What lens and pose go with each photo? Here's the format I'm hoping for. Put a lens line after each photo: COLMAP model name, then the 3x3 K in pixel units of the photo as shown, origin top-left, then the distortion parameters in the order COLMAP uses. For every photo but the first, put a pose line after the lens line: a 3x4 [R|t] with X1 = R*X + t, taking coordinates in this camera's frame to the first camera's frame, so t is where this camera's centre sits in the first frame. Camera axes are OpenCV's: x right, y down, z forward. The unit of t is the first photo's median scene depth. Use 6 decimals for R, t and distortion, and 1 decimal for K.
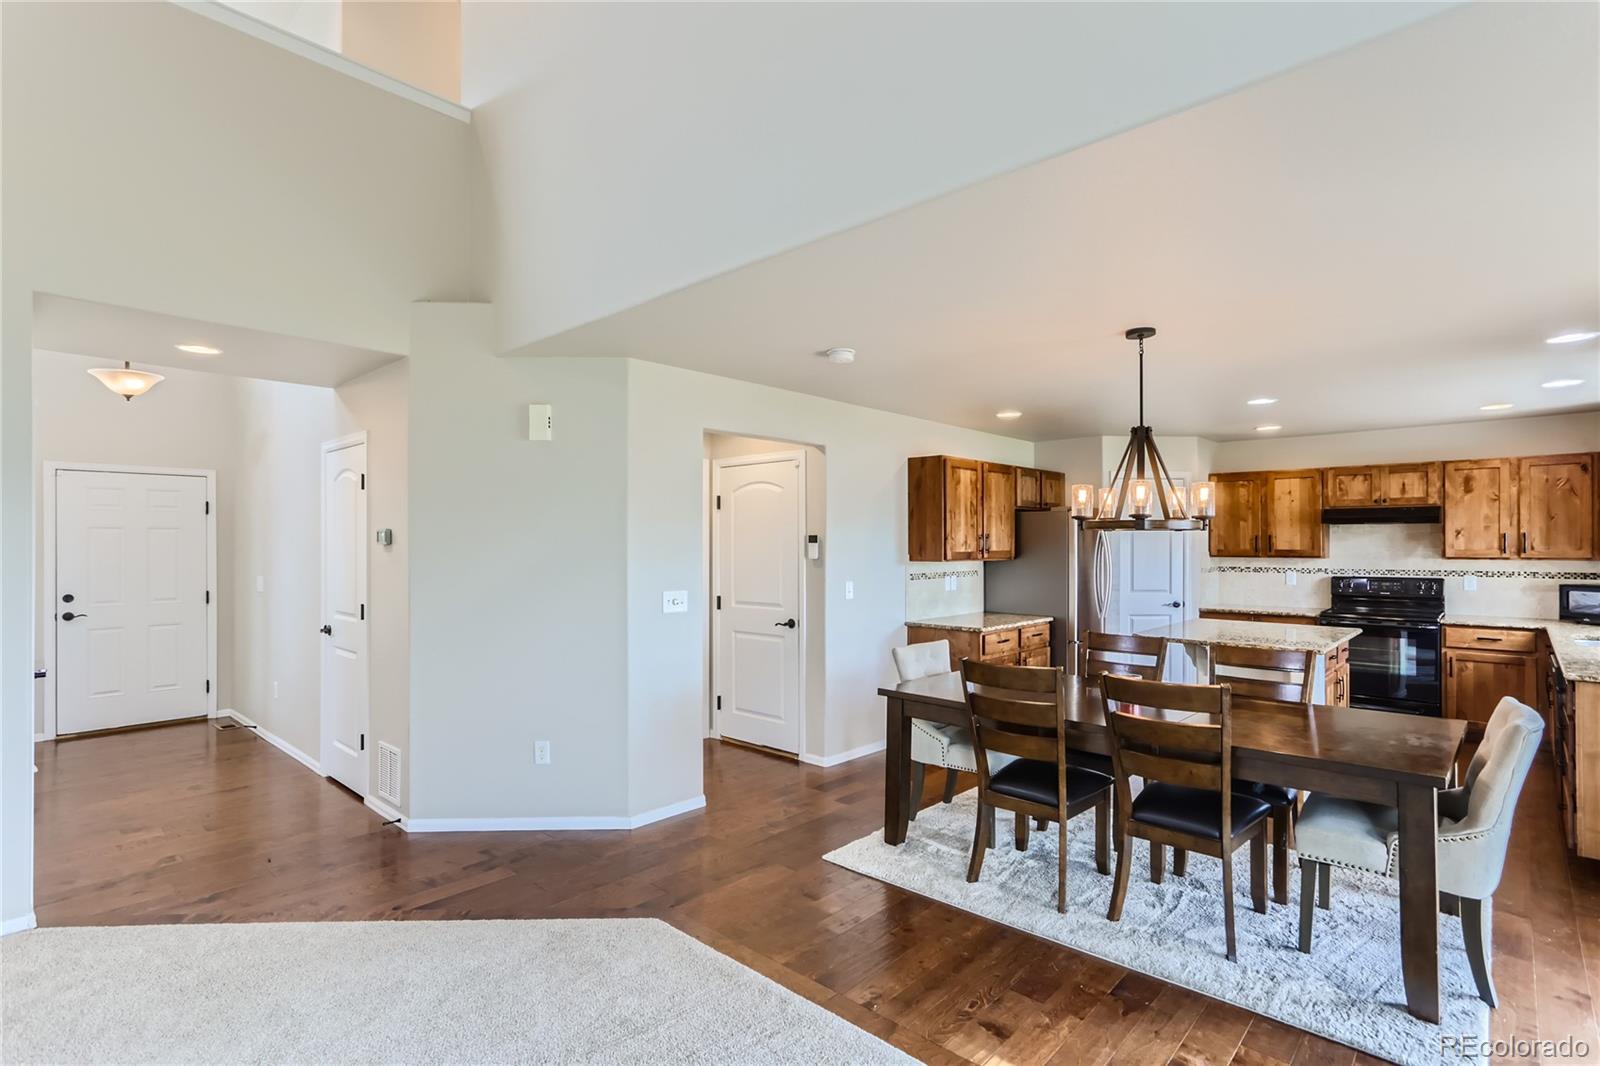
lens RADIAL K [[781.3, 0, 808.1], [0, 781.3, 538.6], [0, 0, 1]] dist [-0.018258, 0.016856]
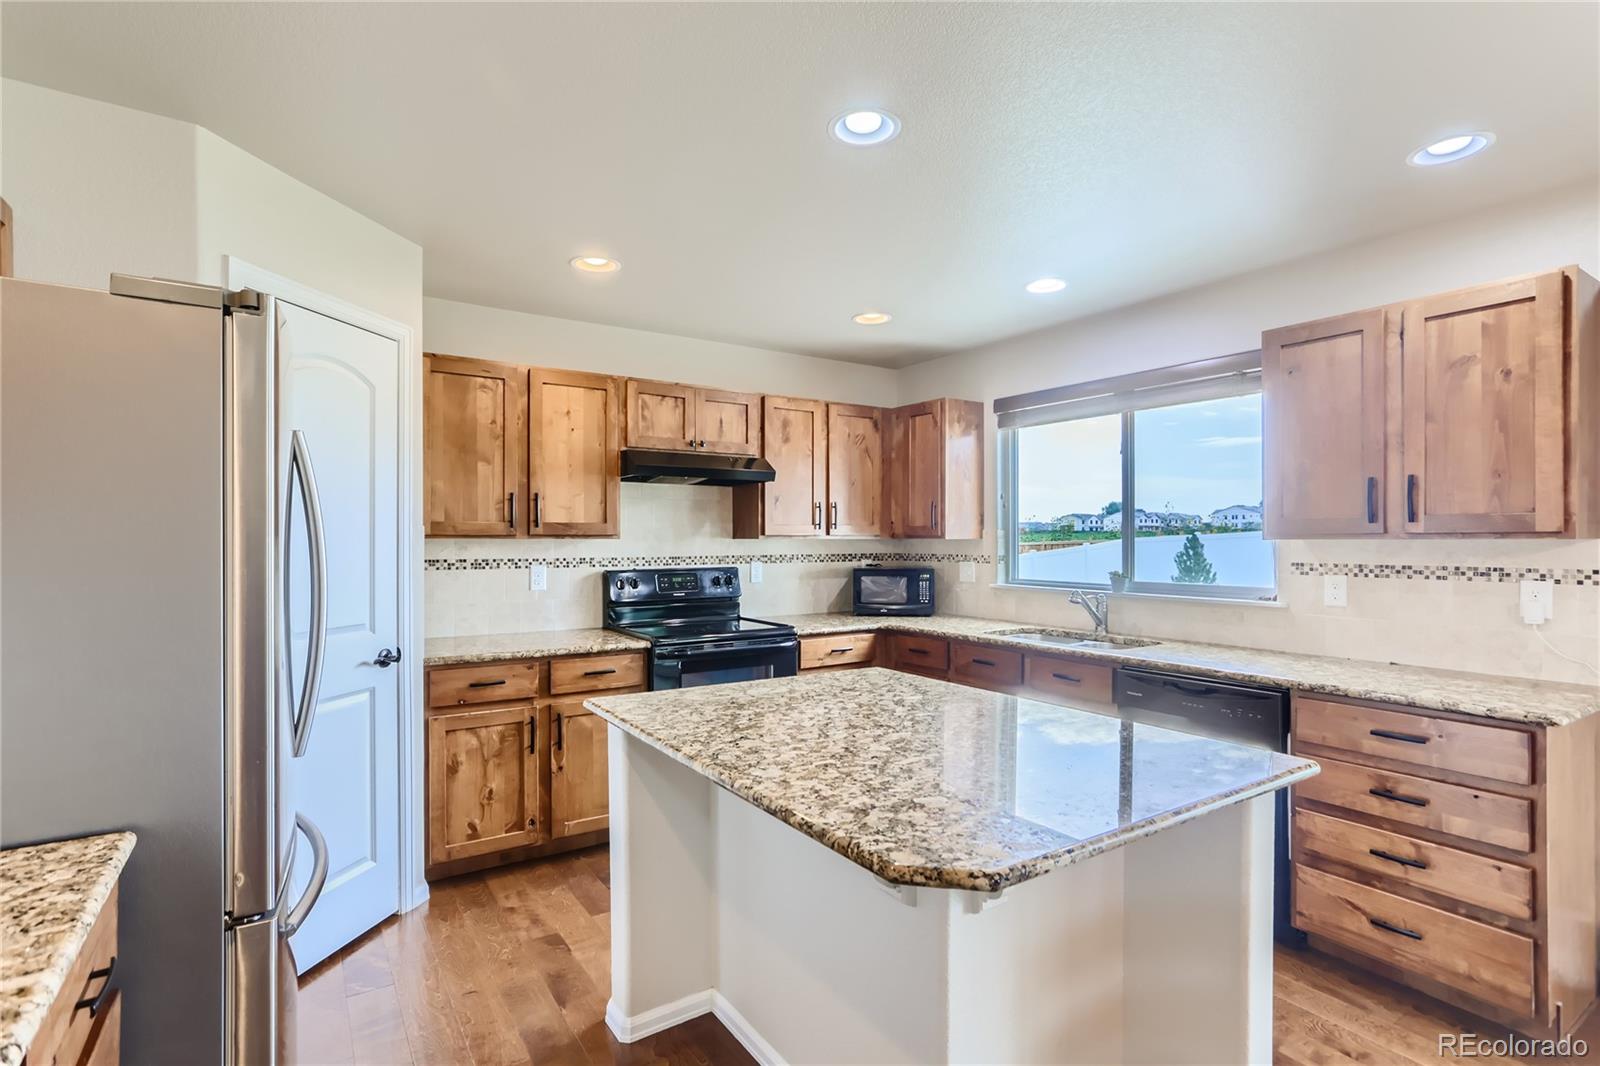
lens RADIAL K [[781.3, 0, 792.1], [0, 781.3, 541.6], [0, 0, 1]] dist [-0.018258, 0.016856]
pose [[0.245946, -0.005371, 0.969269, 0.174358], [-0.008549, 0.999934, 0.007710, 0.025040], [-0.969246, -0.010183, 0.245884, 0.848192]]
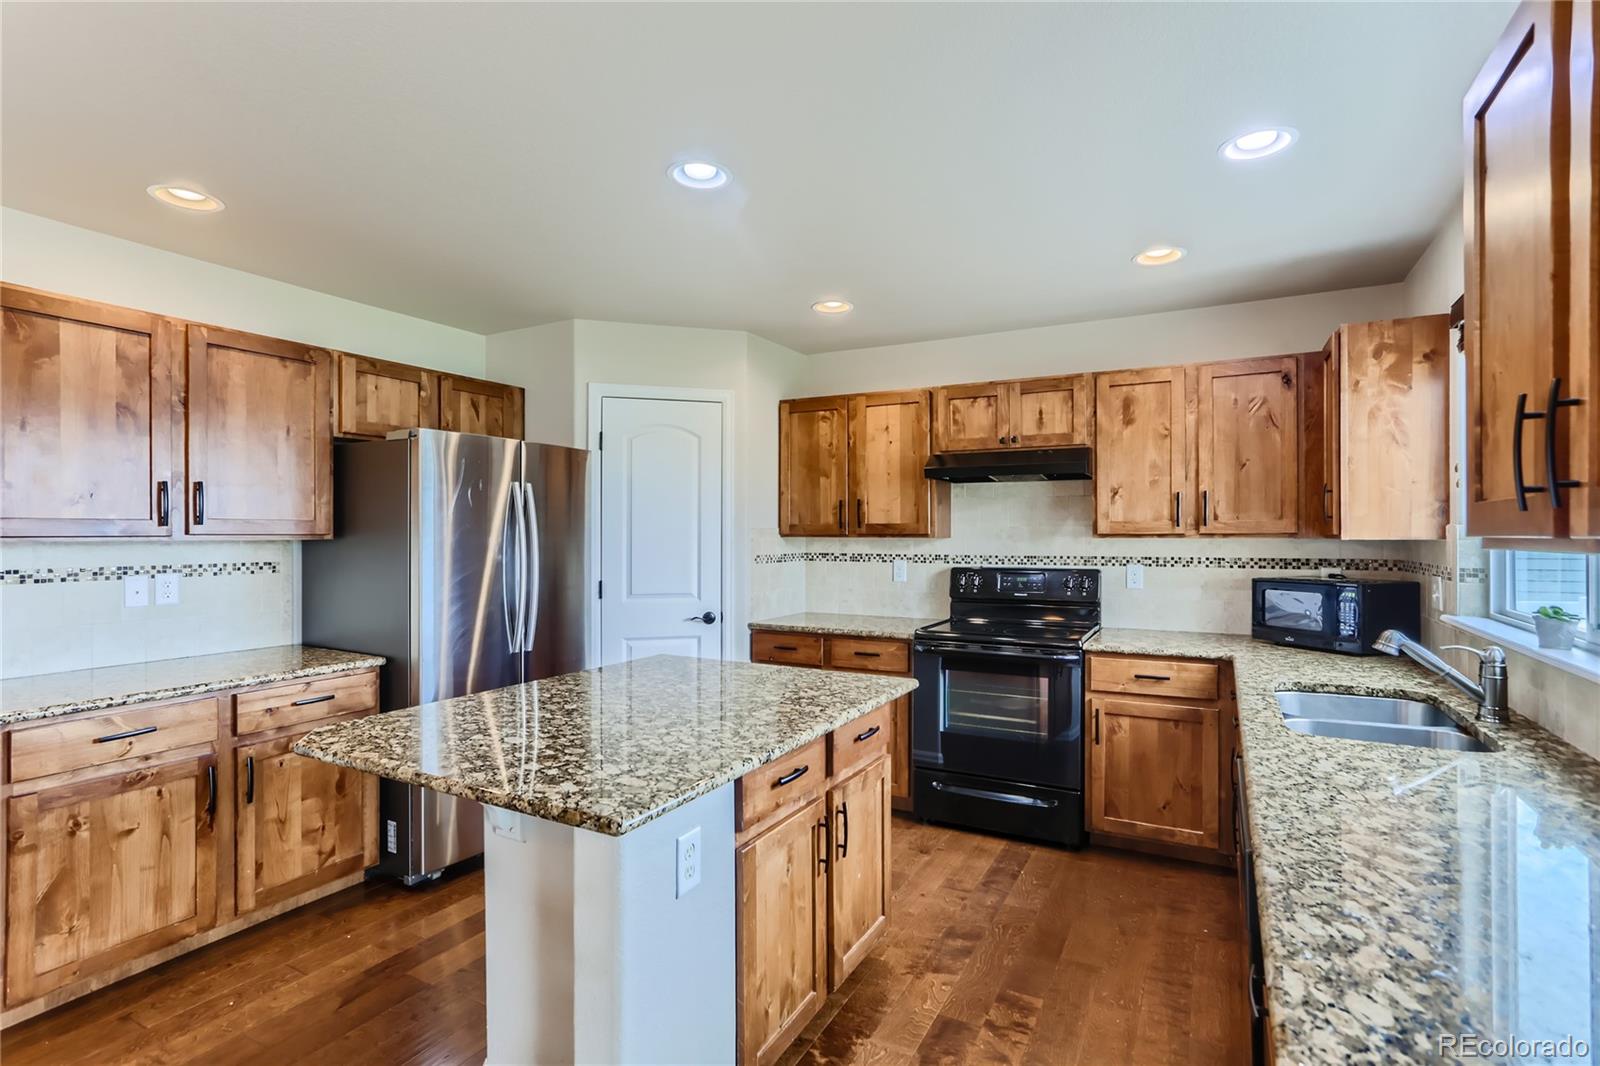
lens RADIAL K [[781.3, 0, 817.5], [0, 781.3, 526.3], [0, 0, 1]] dist [-0.018258, 0.016856]
pose [[0.968335, 0.002631, 0.249639, 0.487299], [-0.002111, 0.999995, -0.002350, 0.020833], [-0.249644, 0.001748, 0.968336, 0.501017]]
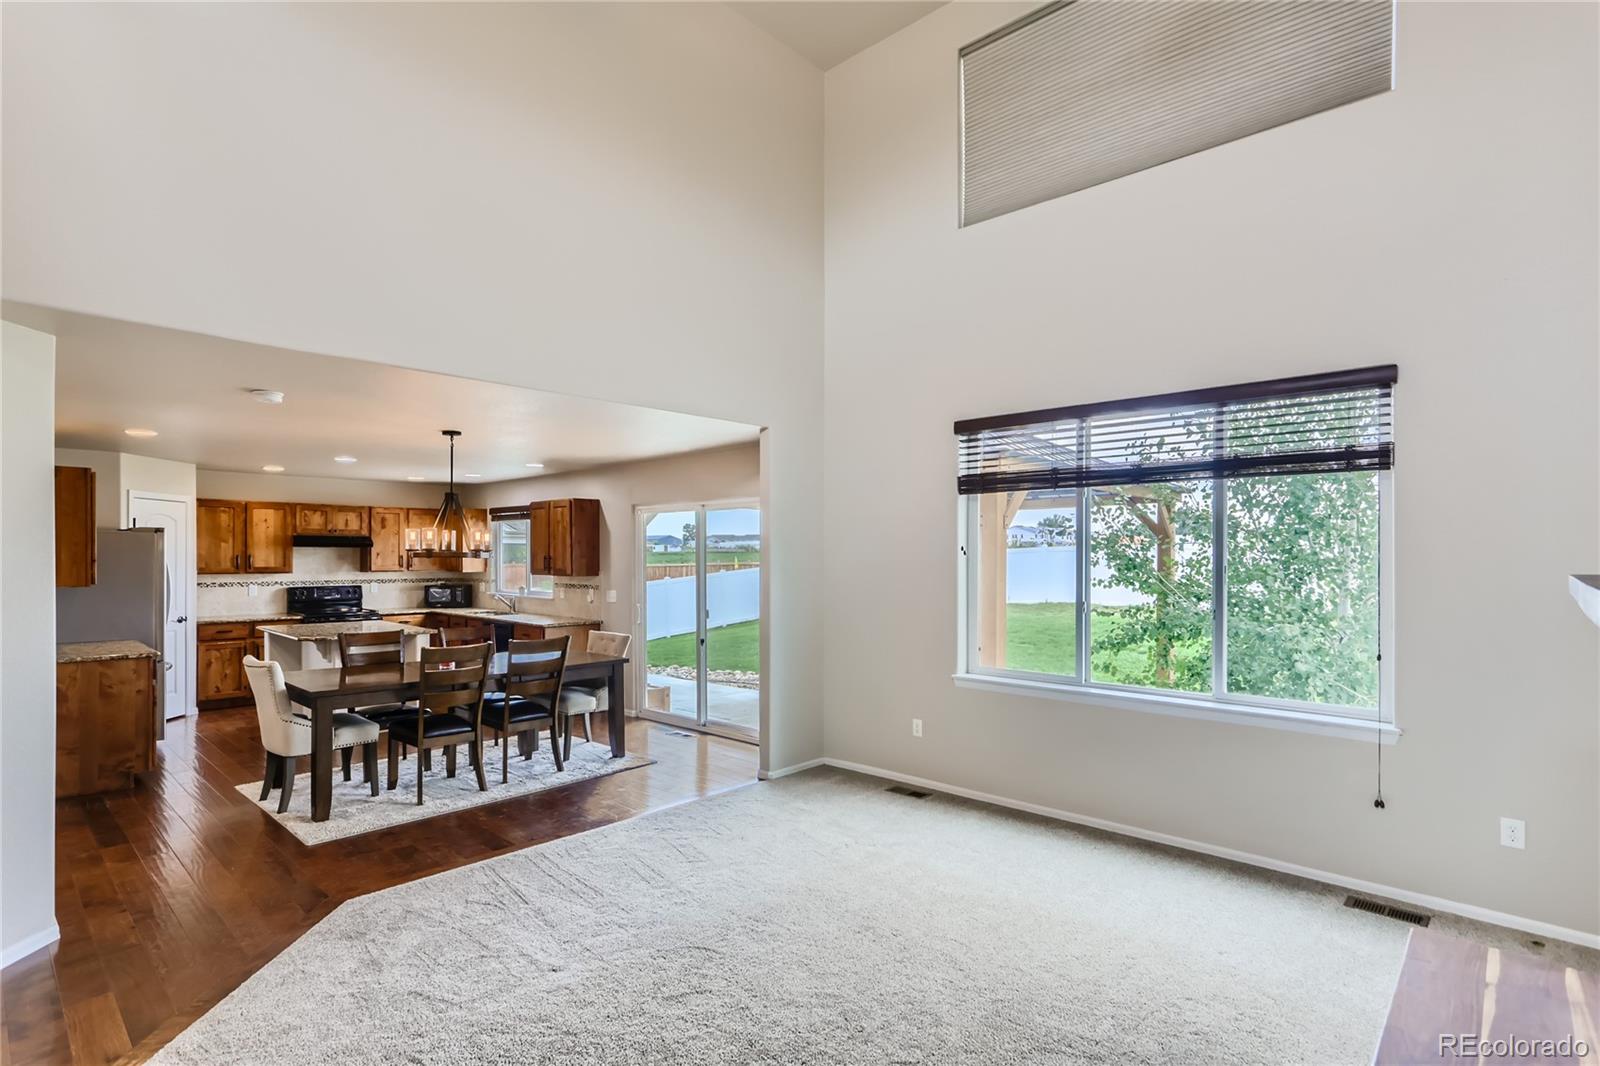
lens RADIAL K [[781.3, 0, 794.5], [0, 781.3, 554.5], [0, 0, 1]] dist [-0.018258, 0.016856]
pose [[0.013136, 0.001724, 0.999912, -0.700184], [-0.010745, 0.999941, -0.001583, -0.014431], [-0.999856, -0.010723, 0.013154, 0.172907]]
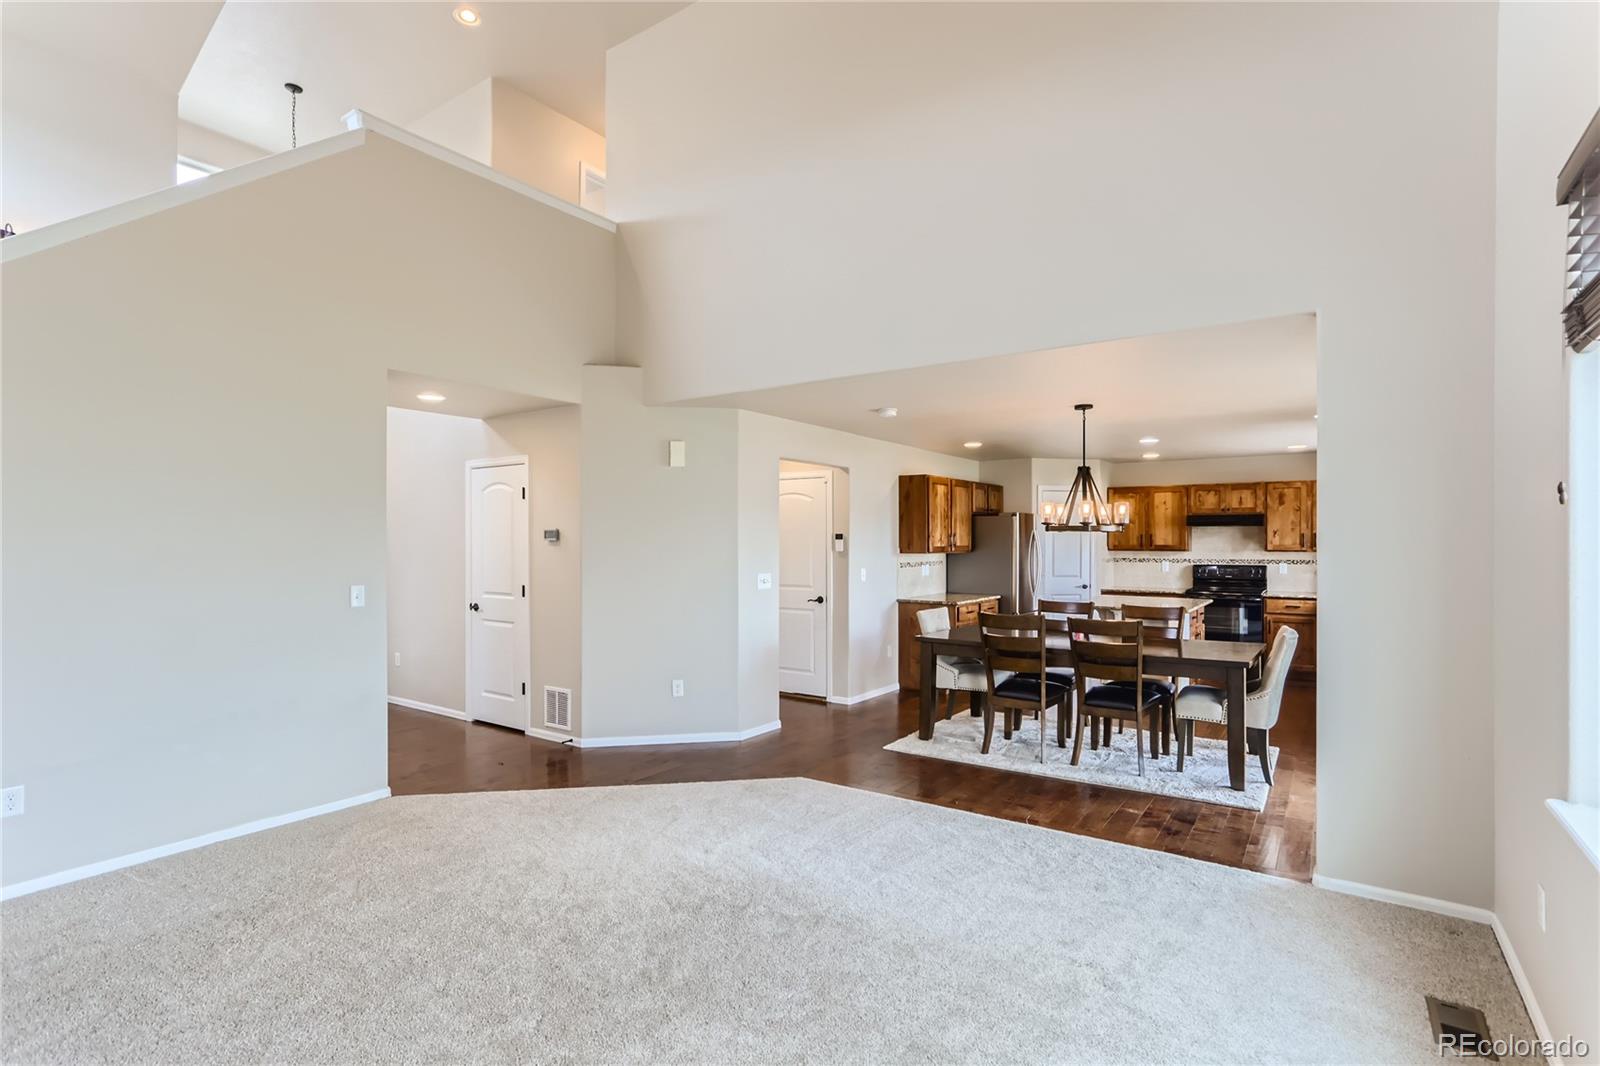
lens RADIAL K [[781.3, 0, 812.6], [0, 781.3, 540.2], [0, 0, 1]] dist [-0.018258, 0.016856]
pose [[0.990139, 0.000897, 0.140087, -0.207160], [-0.001809, 0.999978, 0.006388, -0.001750], [-0.140078, -0.006579, 0.990119, -0.299420]]
